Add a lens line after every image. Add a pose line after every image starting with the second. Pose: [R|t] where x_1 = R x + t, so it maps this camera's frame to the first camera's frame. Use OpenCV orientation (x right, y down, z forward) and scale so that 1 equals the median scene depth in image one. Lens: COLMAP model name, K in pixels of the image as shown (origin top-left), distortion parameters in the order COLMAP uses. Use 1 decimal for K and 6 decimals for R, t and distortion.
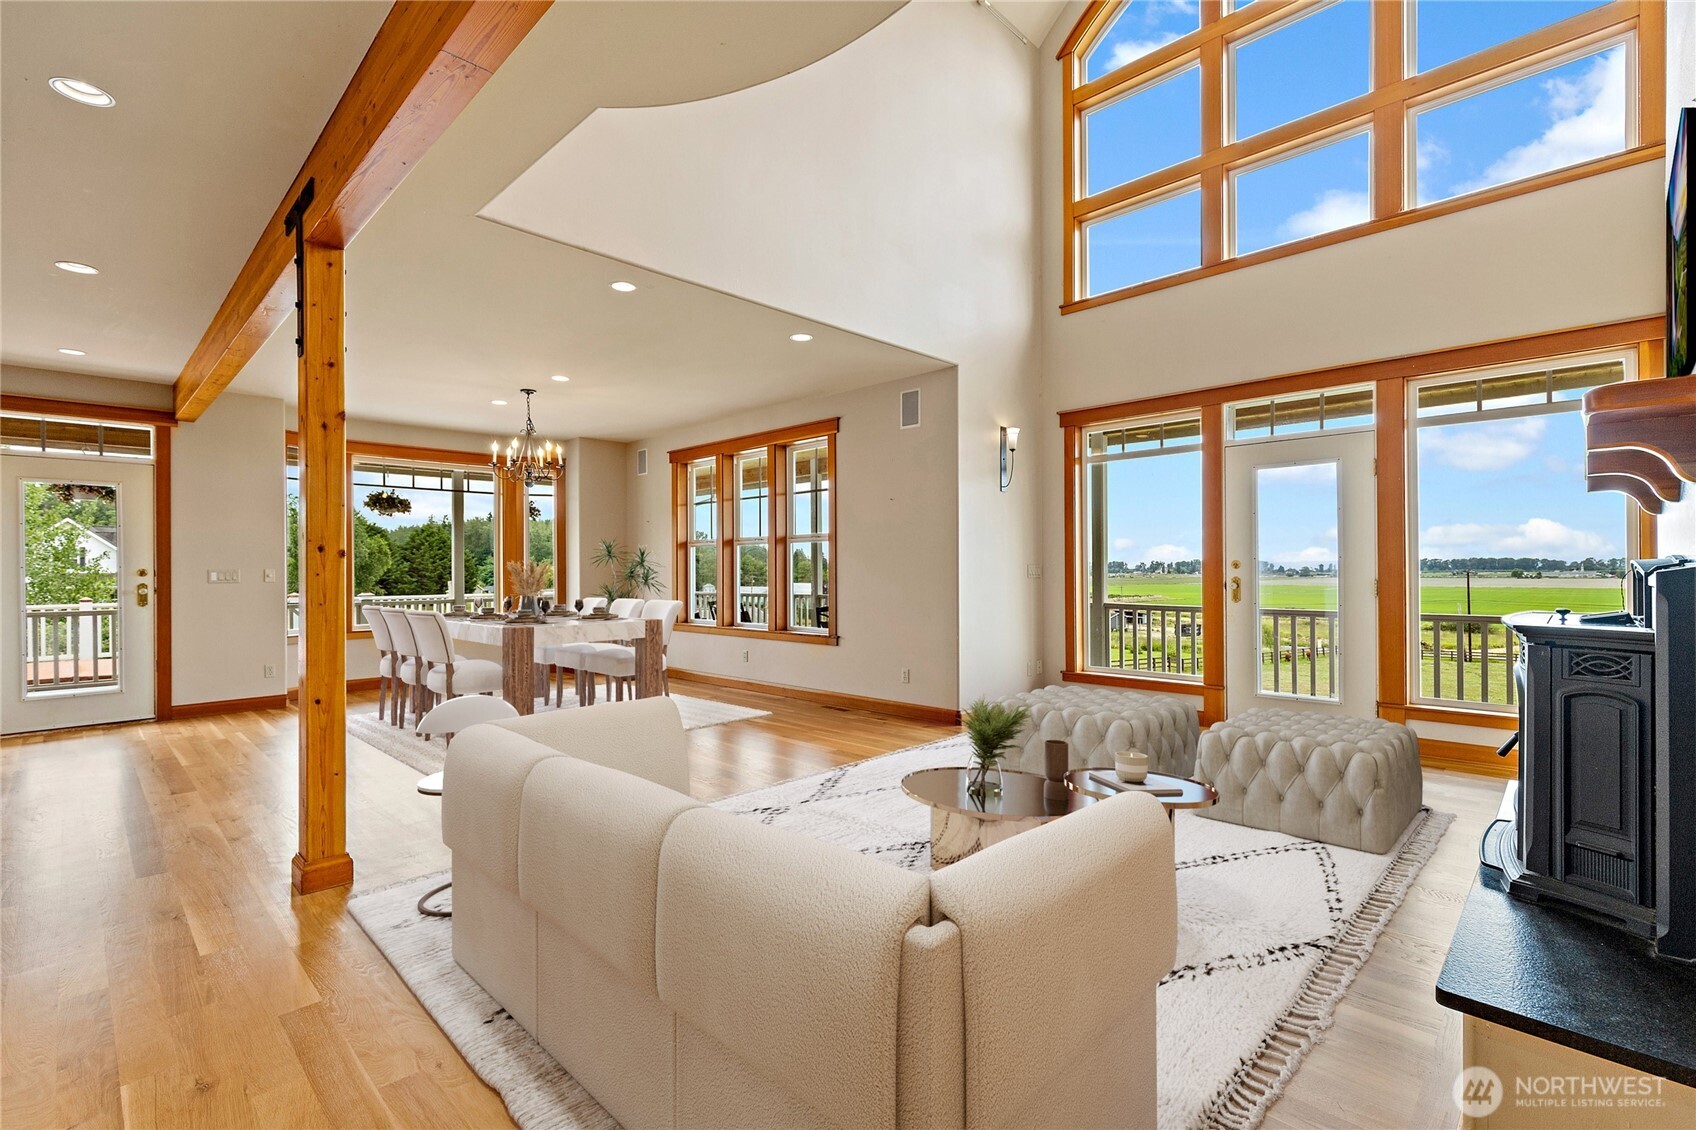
lens RADIAL K [[769.7, 0, 850.4], [0, 769.7, 568.2], [0, 0, 1]] dist [0.001739, -0.000447]
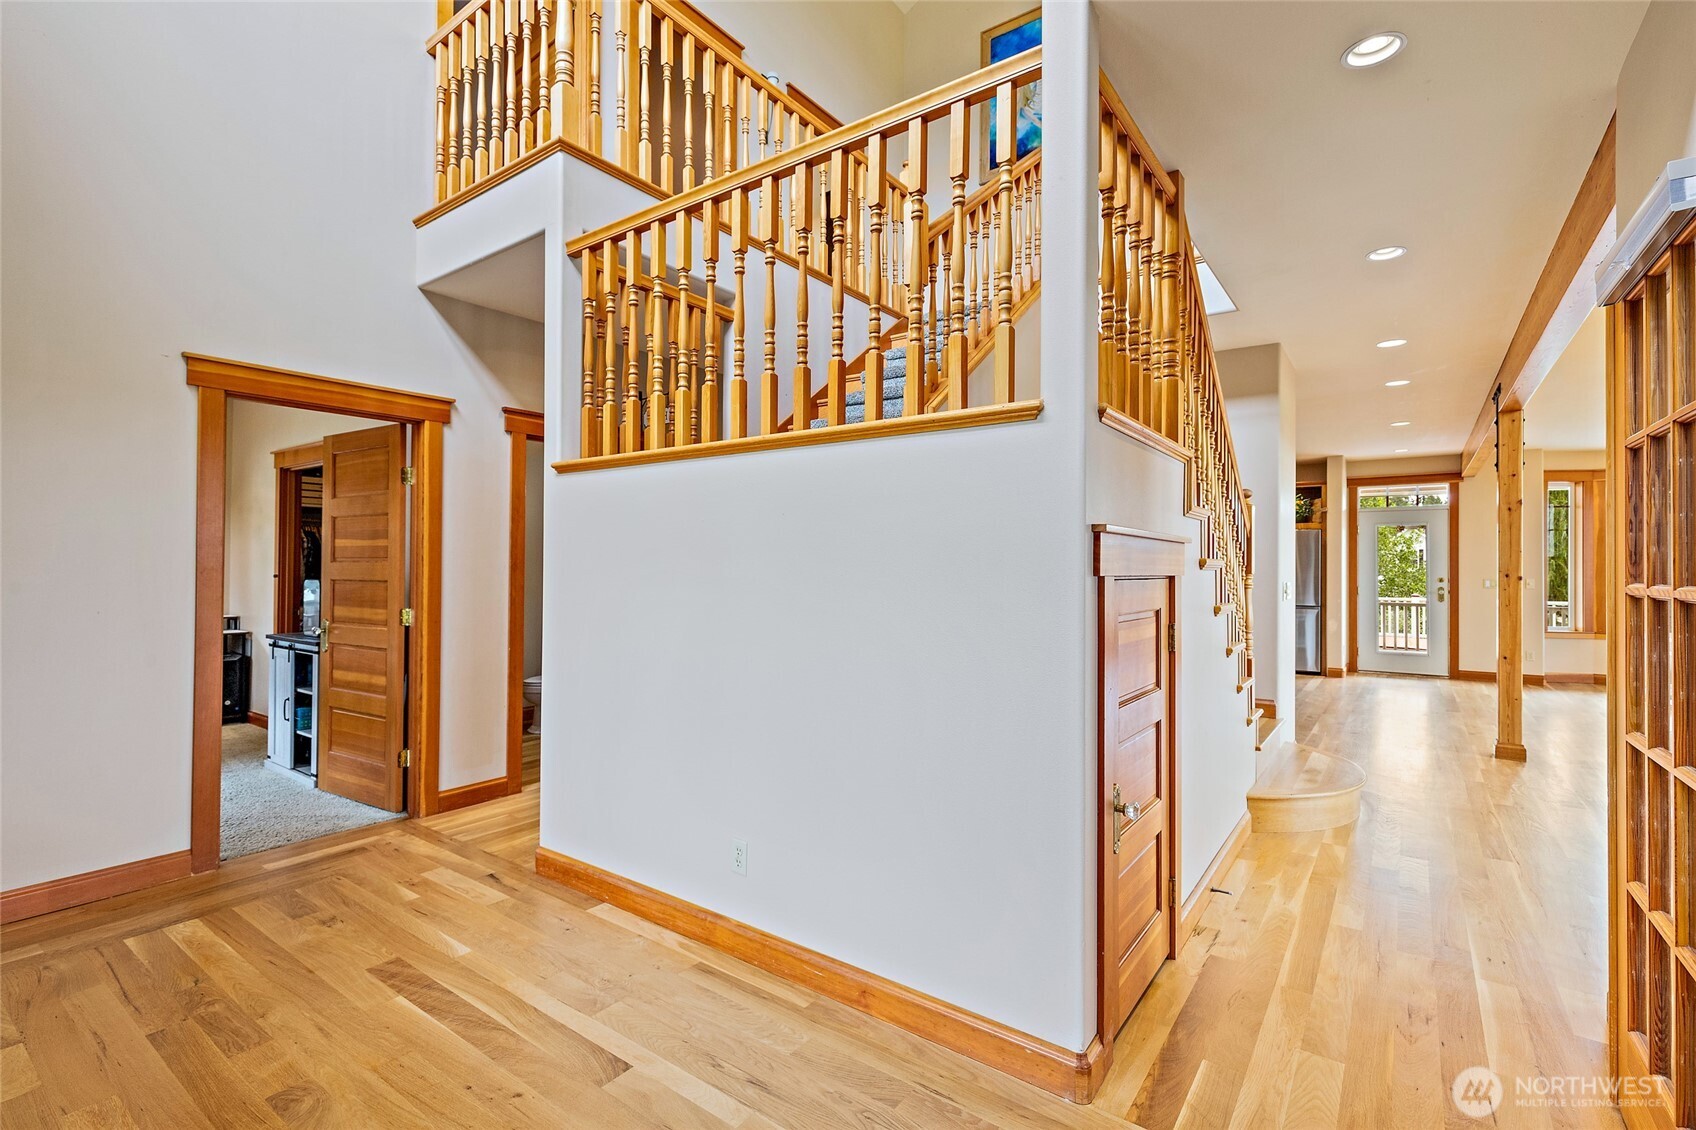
lens RADIAL K [[769.7, 0, 848.8], [0, 769.7, 563.7], [0, 0, 1]] dist [0.001739, -0.000447]
pose [[0.146797, -0.001800, -0.989165, 0.422792], [-0.000617, 0.999998, -0.001911, -0.022987], [0.989166, 0.000891, 0.146796, -0.388524]]
